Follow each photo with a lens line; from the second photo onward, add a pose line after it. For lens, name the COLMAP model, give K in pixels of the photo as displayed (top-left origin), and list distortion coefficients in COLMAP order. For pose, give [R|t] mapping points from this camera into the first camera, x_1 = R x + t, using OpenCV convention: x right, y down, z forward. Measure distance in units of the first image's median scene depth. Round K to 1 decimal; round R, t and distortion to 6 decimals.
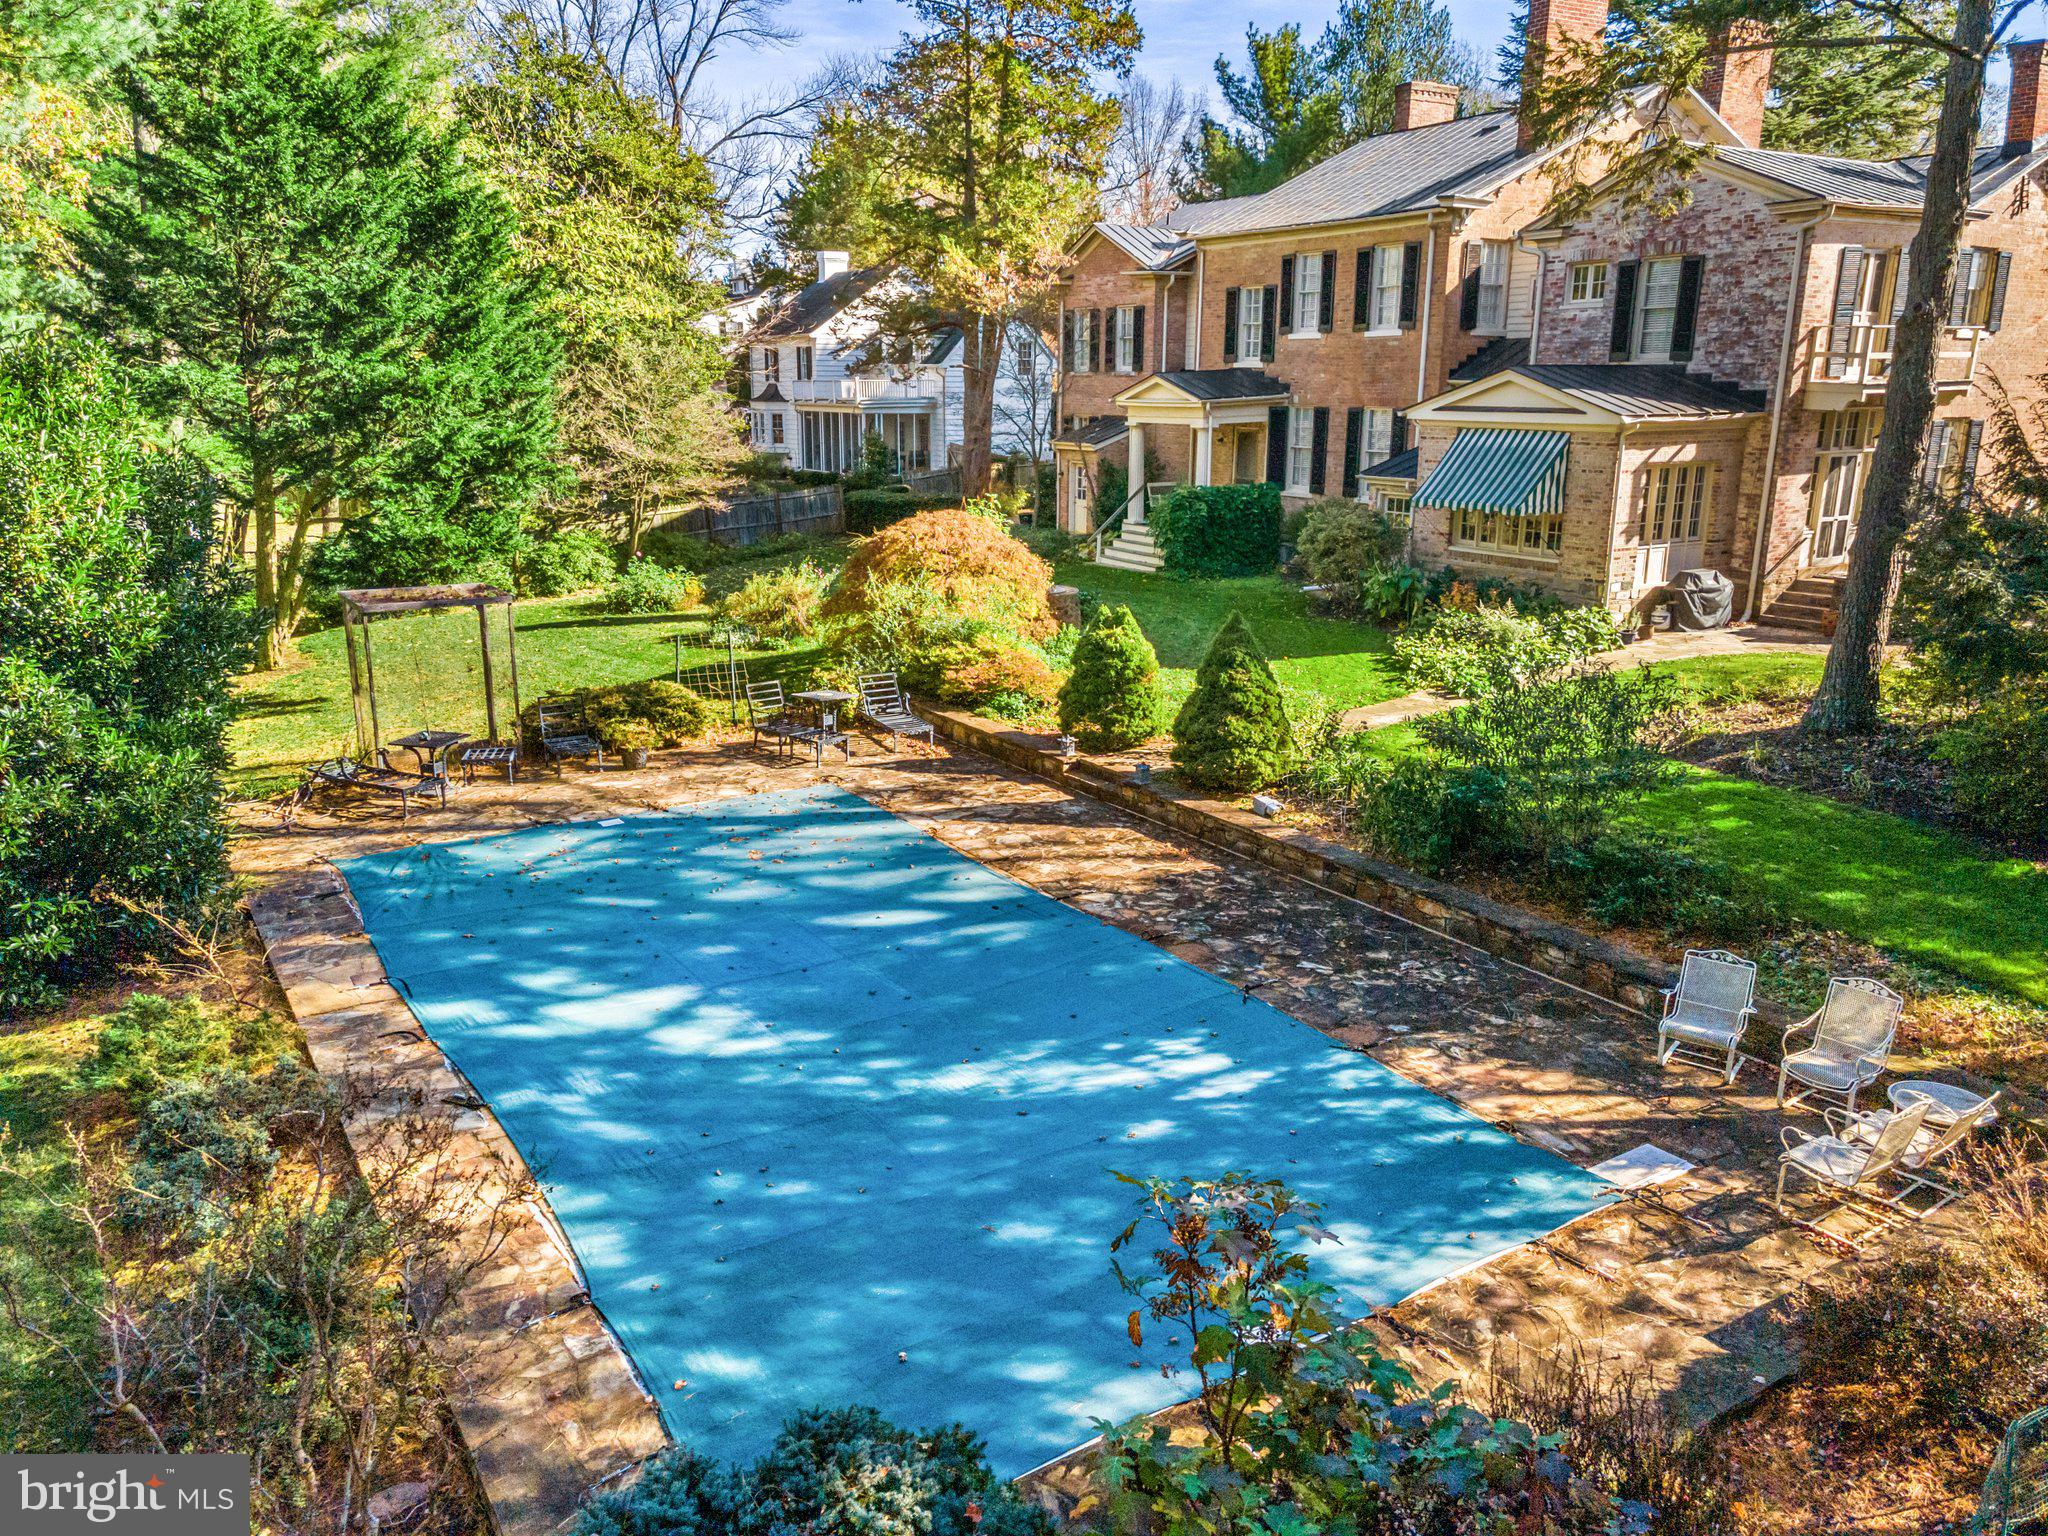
lens RADIAL K [[1483.4, 0, 1015.7], [0, 1483.4, 764.7], [0, 0, 1]] dist [0.028850, 0.039876]
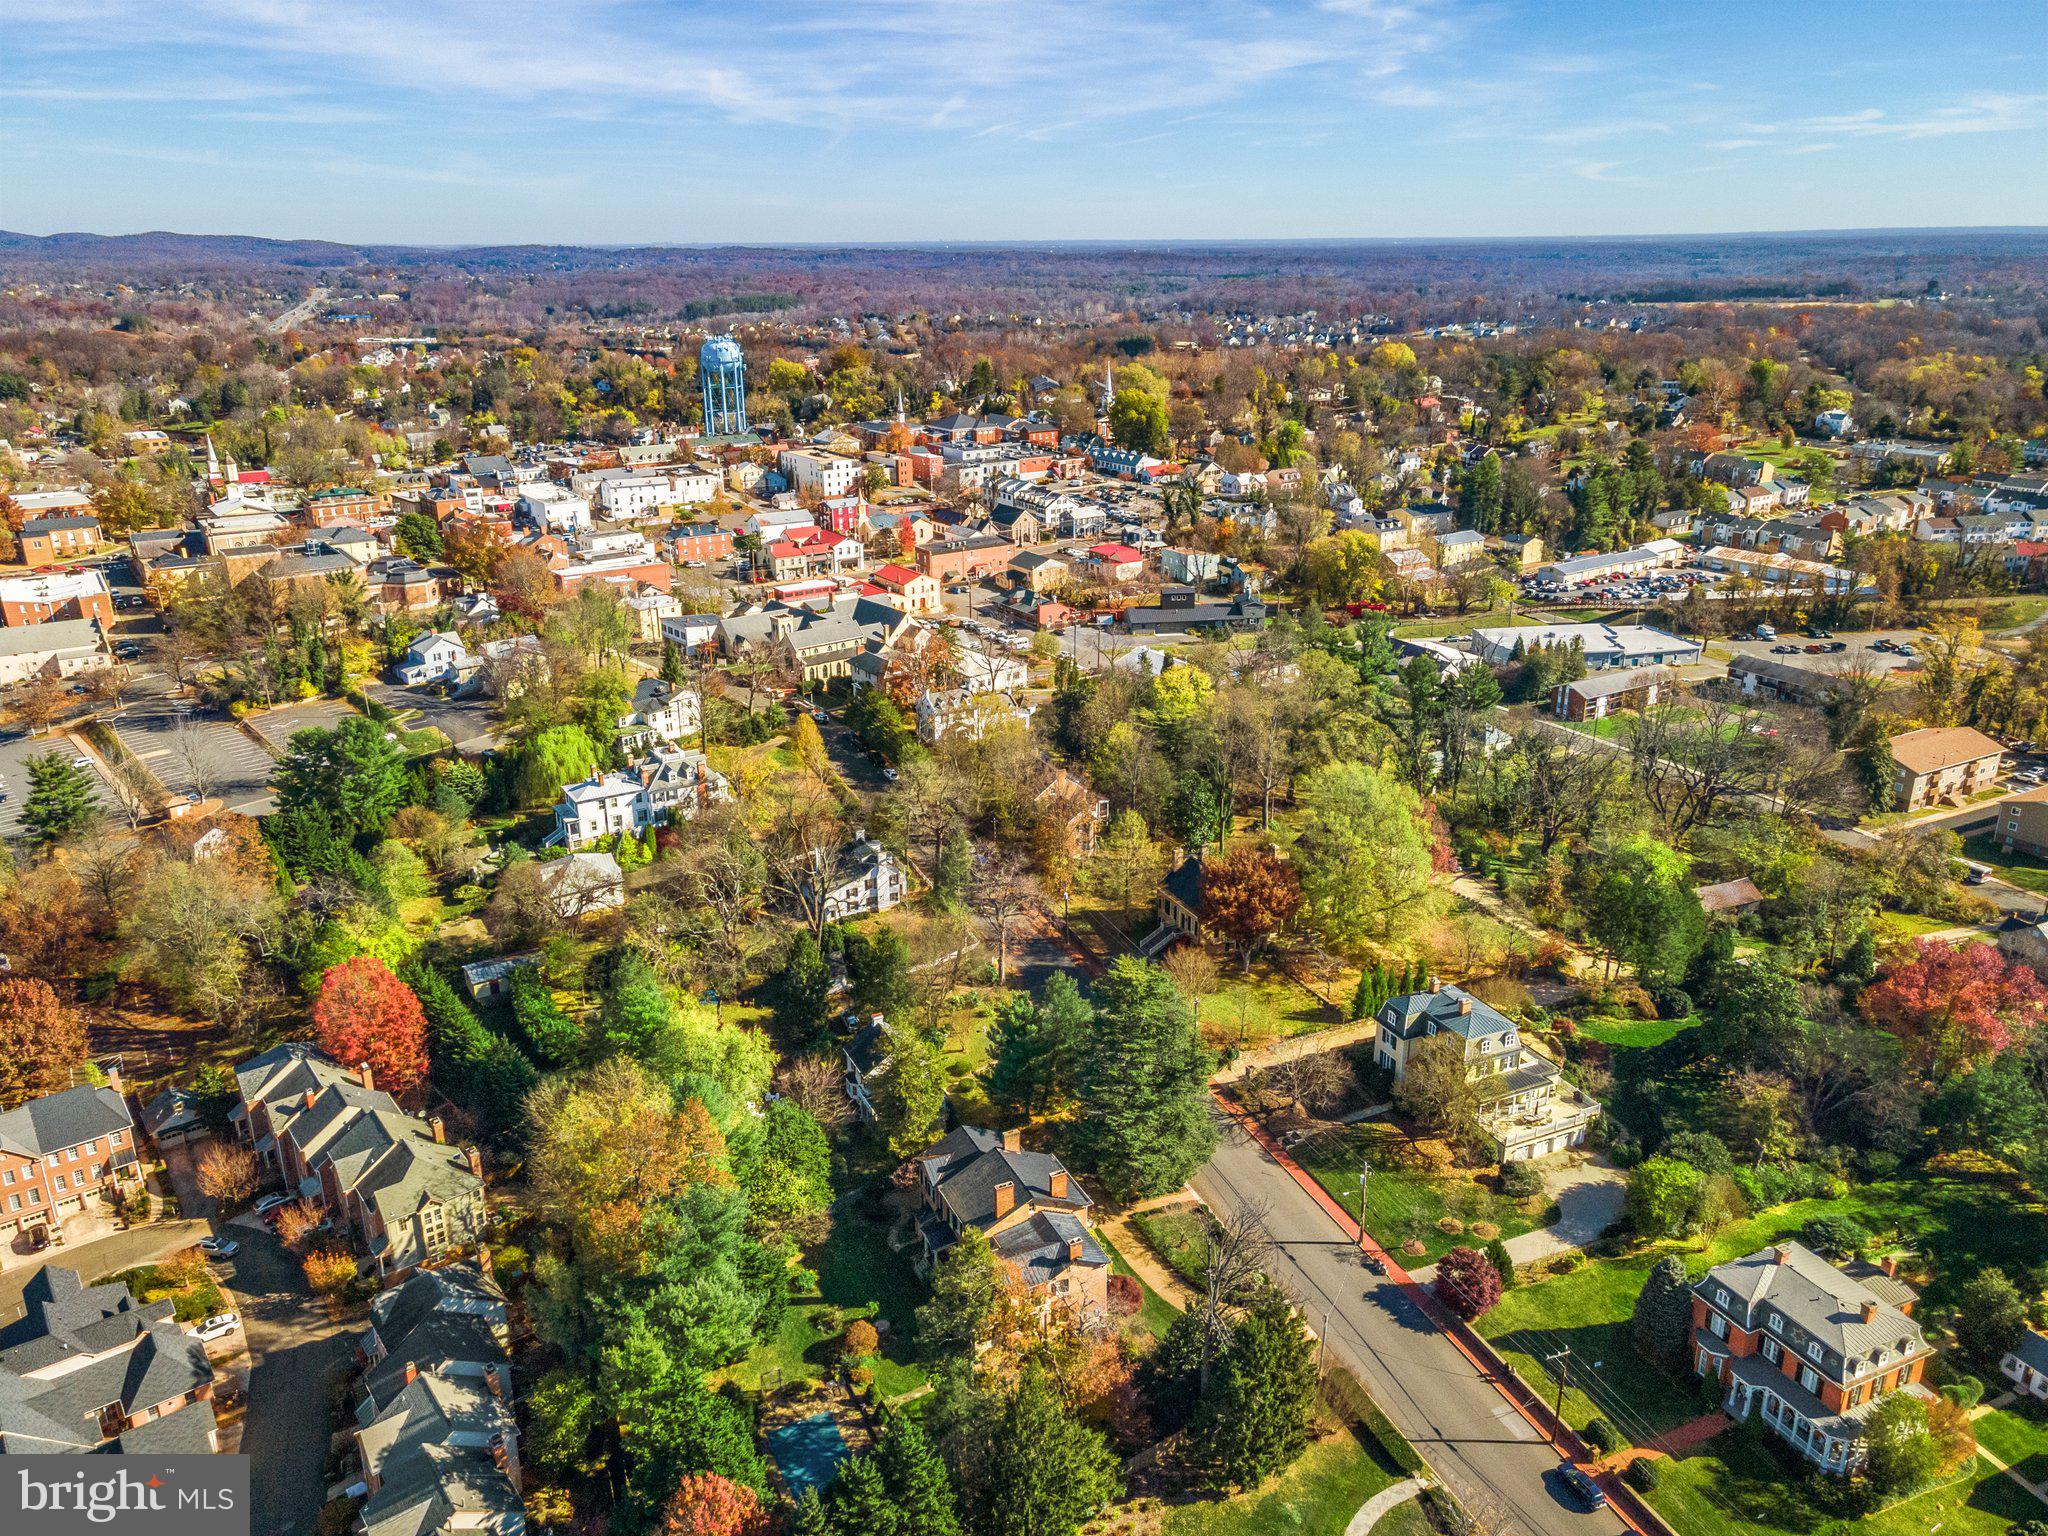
lens RADIAL K [[1544.3, 0, 1015.1], [0, 1544.3, 757.6], [0, 0, 1]] dist [0.021765, 0.044416]
pose [[0.992694, 0.023163, -0.118412, 1.015427], [-0.011151, 0.994812, 0.101115, -2.503675], [0.120140, -0.099056, 0.987803, -3.832055]]
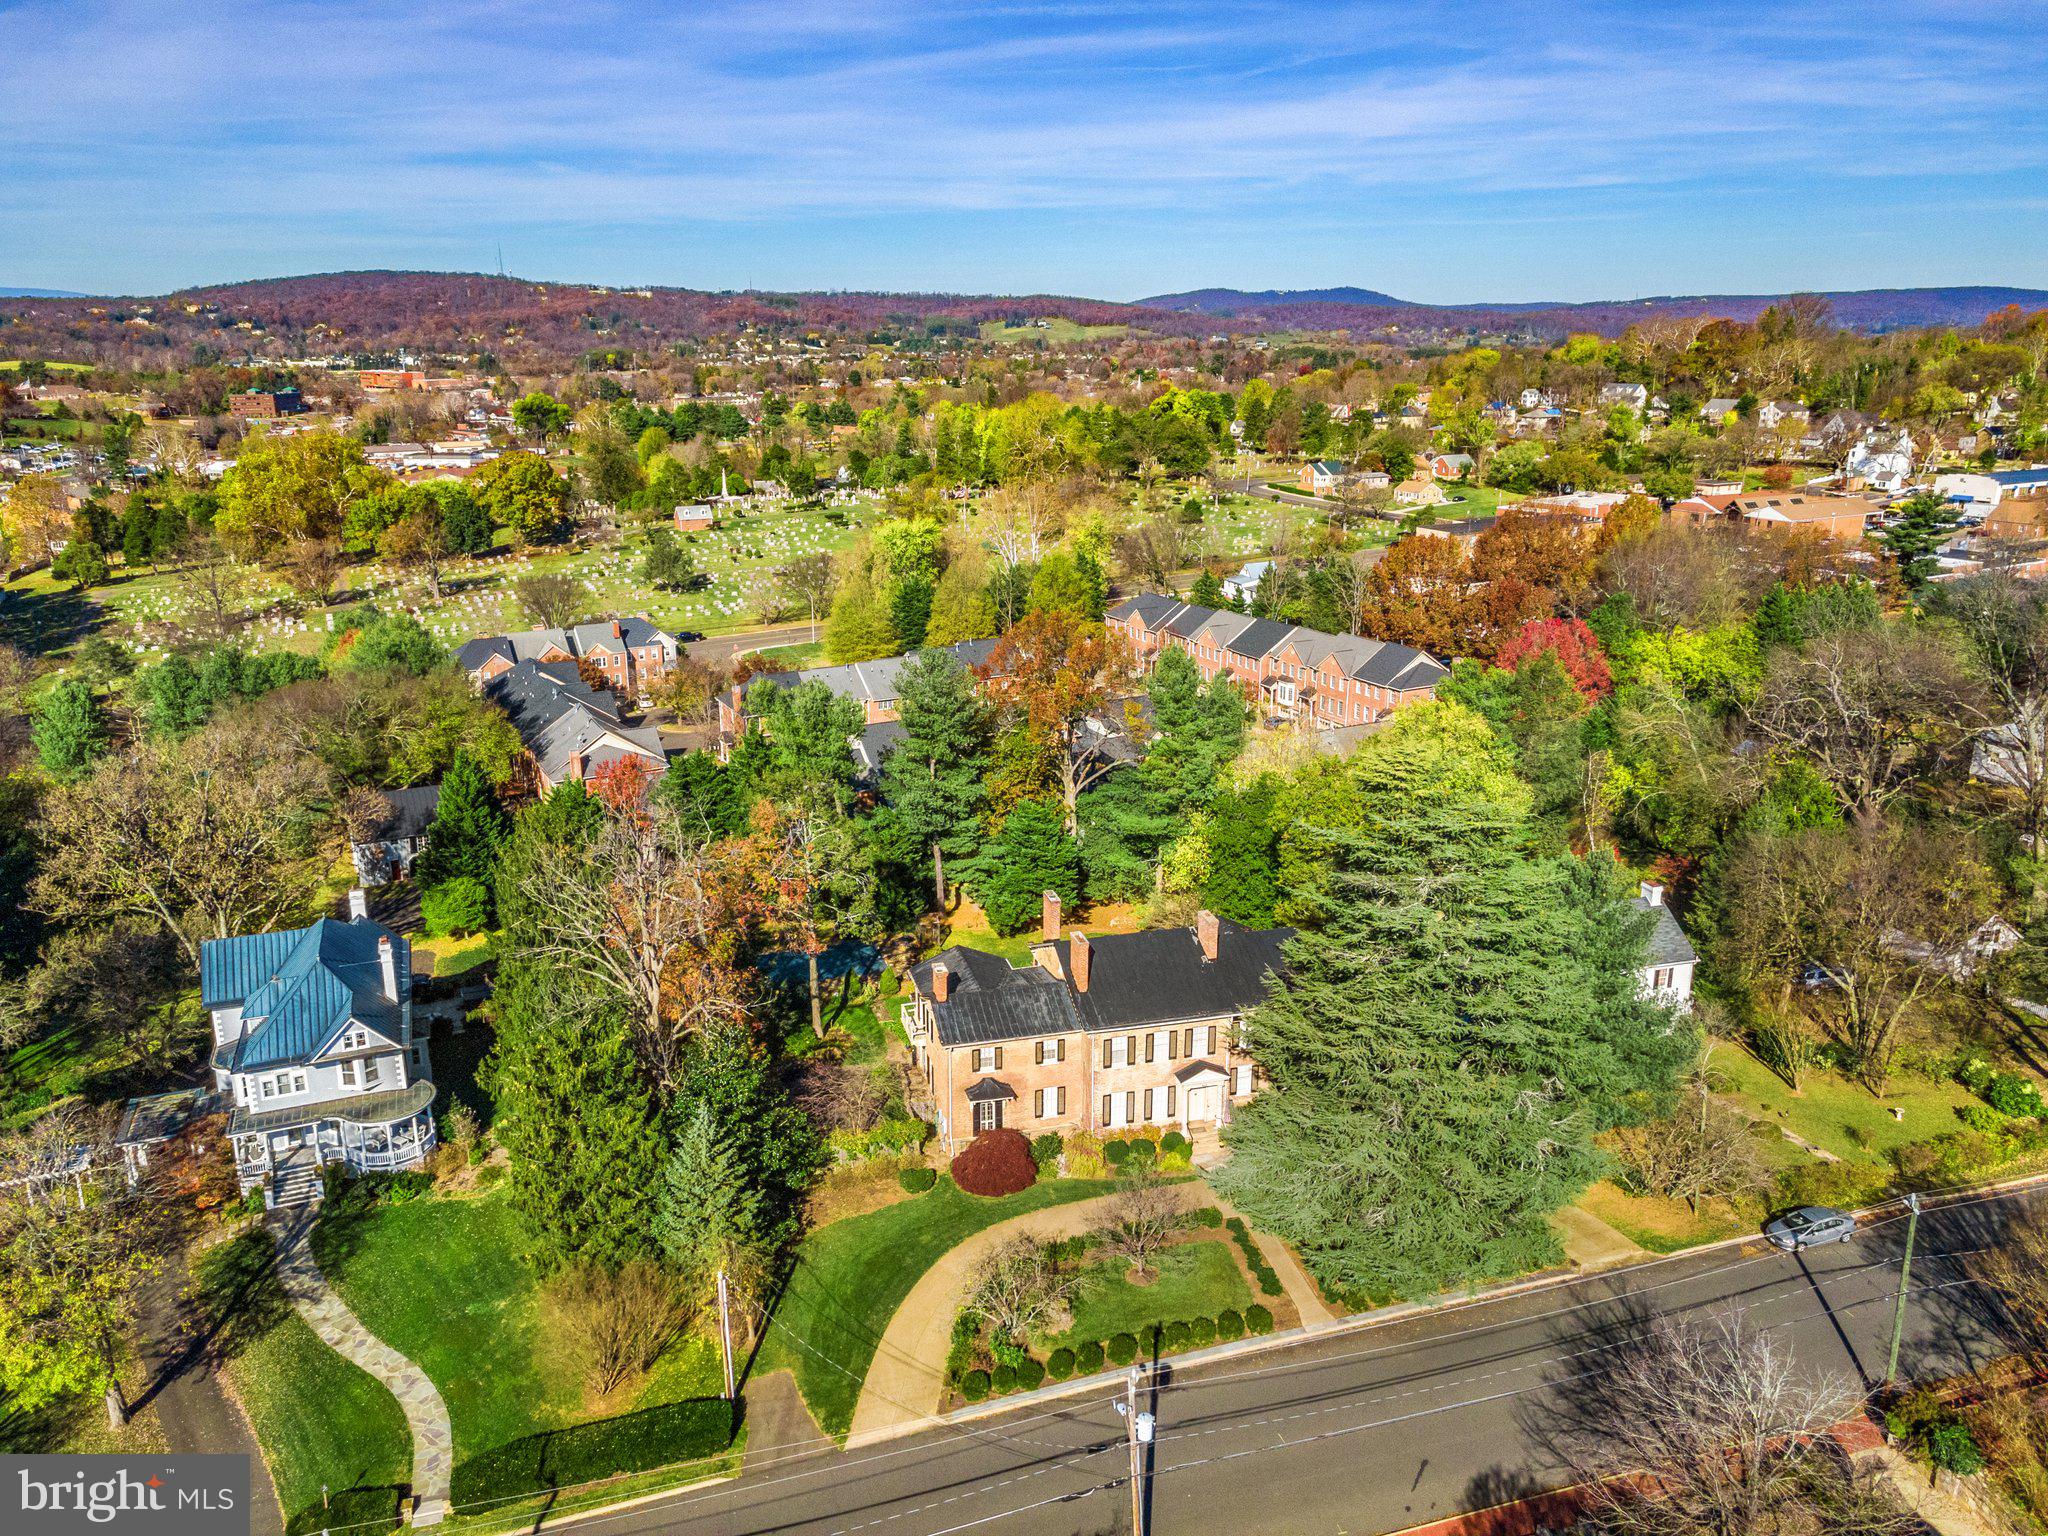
lens RADIAL K [[1483.4, 0, 1015.7], [0, 1483.4, 764.7], [0, 0, 1]] dist [0.028850, 0.039876]
pose [[-0.288480, 0.274746, -0.917221, 3.189518], [-0.228119, 0.910641, 0.344522, -1.863862], [0.929914, 0.308623, -0.200027, 1.570833]]
